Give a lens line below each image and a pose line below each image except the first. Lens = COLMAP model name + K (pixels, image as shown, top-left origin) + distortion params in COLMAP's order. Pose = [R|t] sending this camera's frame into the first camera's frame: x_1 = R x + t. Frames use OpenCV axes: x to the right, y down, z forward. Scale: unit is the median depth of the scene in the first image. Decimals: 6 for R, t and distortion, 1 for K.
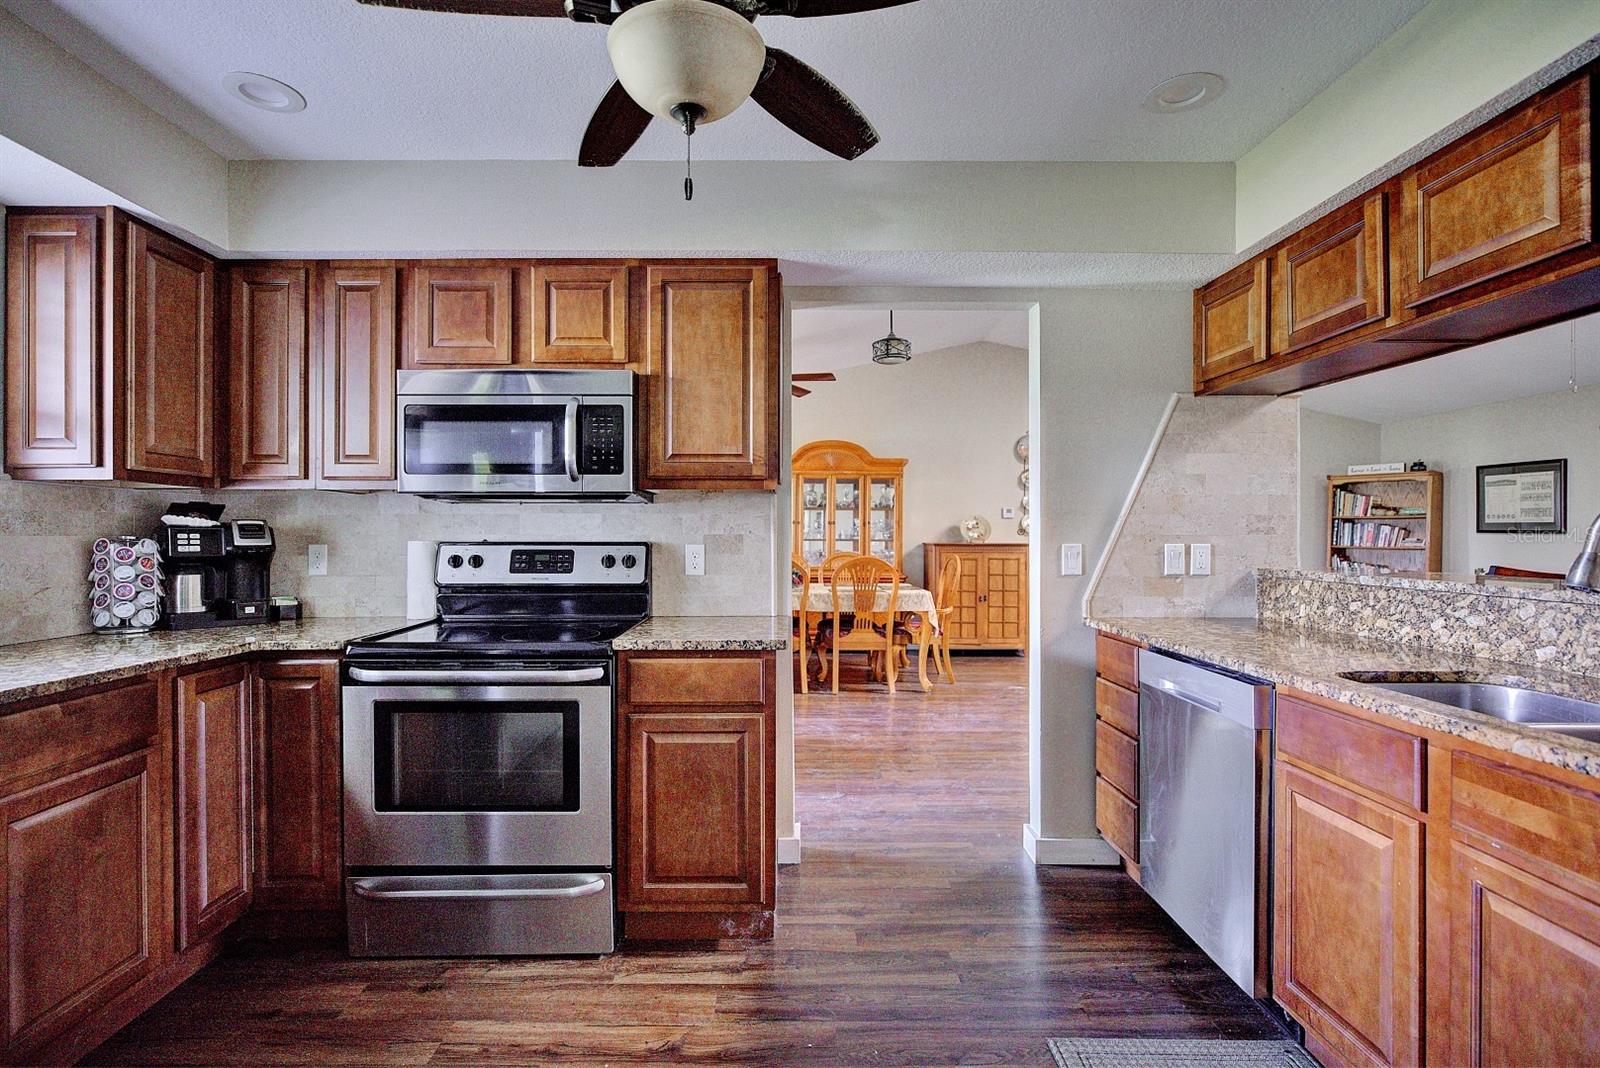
lens RADIAL K [[752.8, 0, 789.2], [0, 752.8, 534.2], [0, 0, 1]] dist [-0.001787, 0.000525]
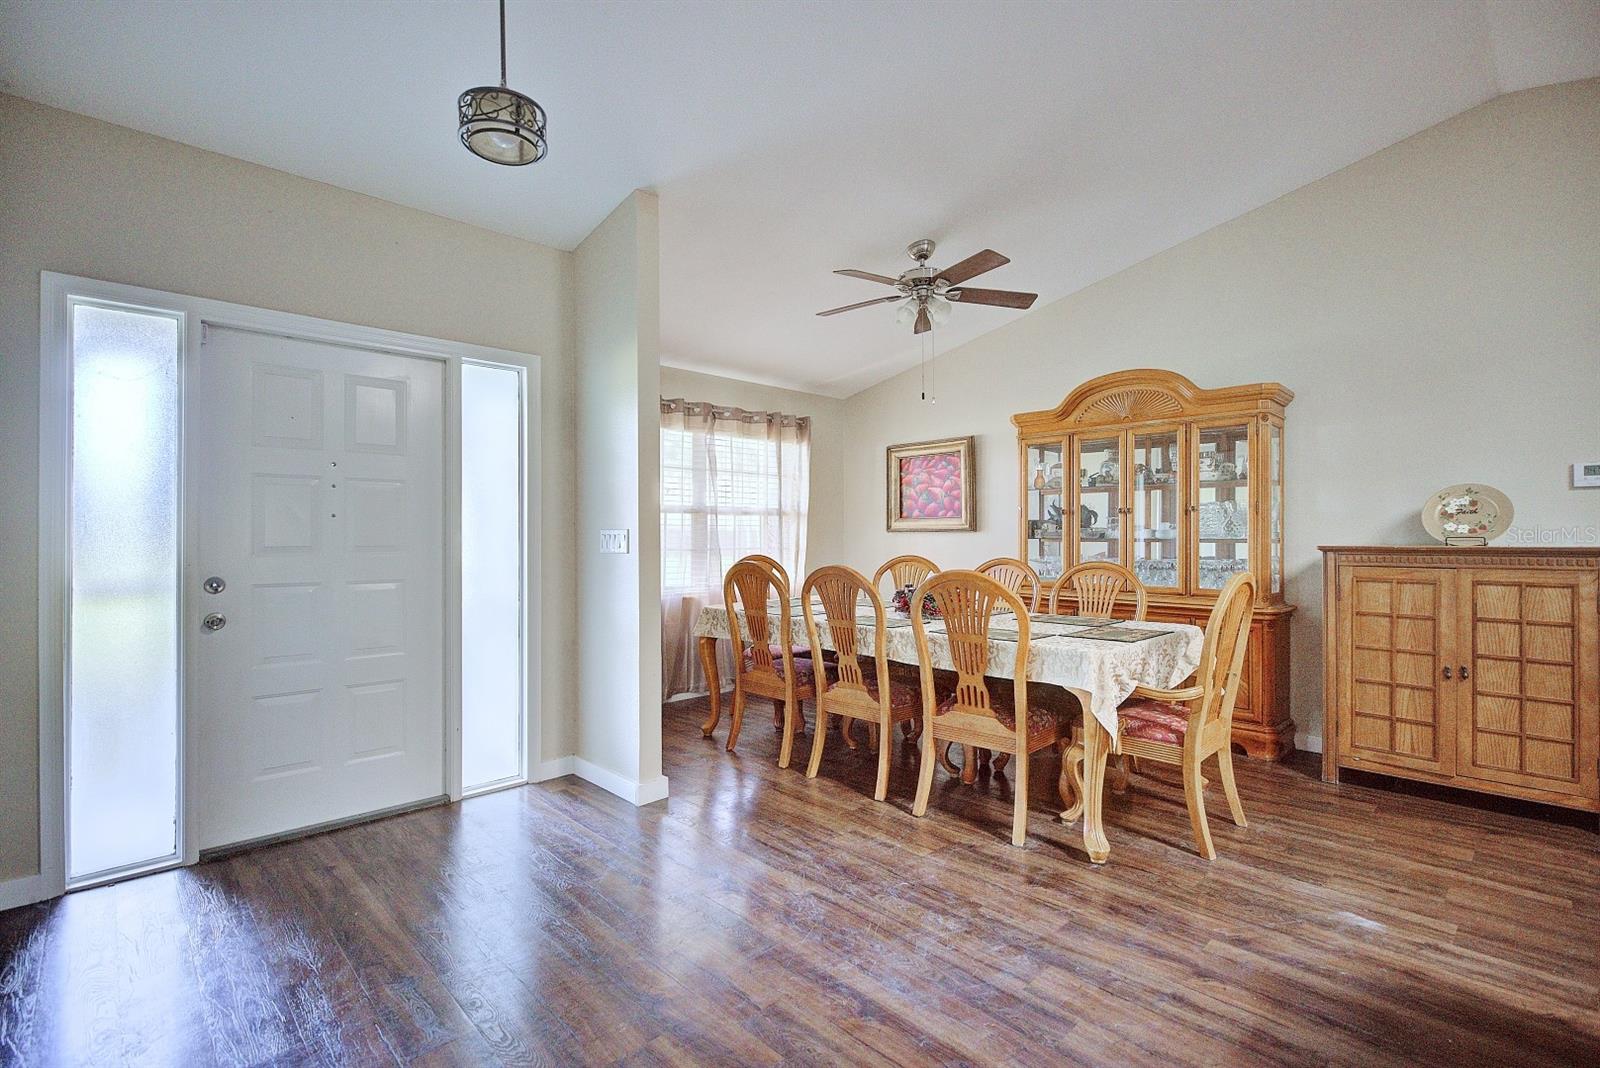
lens RADIAL K [[752.8, 0, 796.3], [0, 752.8, 534.1], [0, 0, 1]] dist [-0.001787, 0.000525]
pose [[0.693080, -0.009786, -0.720794, 0.358464], [0.005643, 0.999951, -0.008149, 0.006874], [0.720838, 0.001581, 0.693101, 0.484220]]
